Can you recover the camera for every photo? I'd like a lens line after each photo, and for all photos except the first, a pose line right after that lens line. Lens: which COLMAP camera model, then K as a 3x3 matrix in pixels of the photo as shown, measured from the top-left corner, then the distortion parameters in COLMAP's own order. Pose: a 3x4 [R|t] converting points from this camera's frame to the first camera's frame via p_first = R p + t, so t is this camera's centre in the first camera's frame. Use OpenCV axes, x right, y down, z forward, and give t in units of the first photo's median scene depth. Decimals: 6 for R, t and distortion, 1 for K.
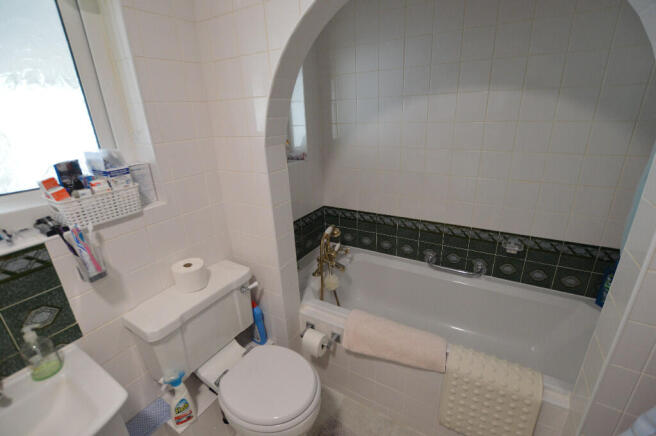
lens RADIAL K [[292.0, 0, 330.3], [0, 292.0, 220.3], [0, 0, 1]] dist [-0.028672, 0.001220]
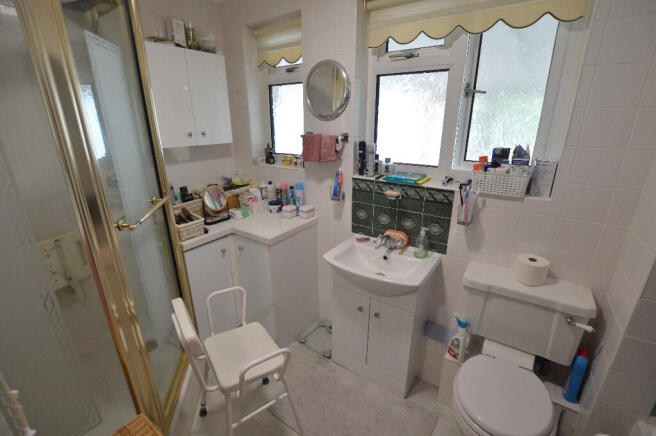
lens RADIAL K [[292.0, 0, 330.3], [0, 292.0, 220.3], [0, 0, 1]] dist [-0.028672, 0.001220]
pose [[-0.041689, 0.363477, -0.930670, 0.546837], [-0.355265, 0.865213, 0.353827, -0.093201], [0.933835, 0.345386, 0.093061, 0.177134]]
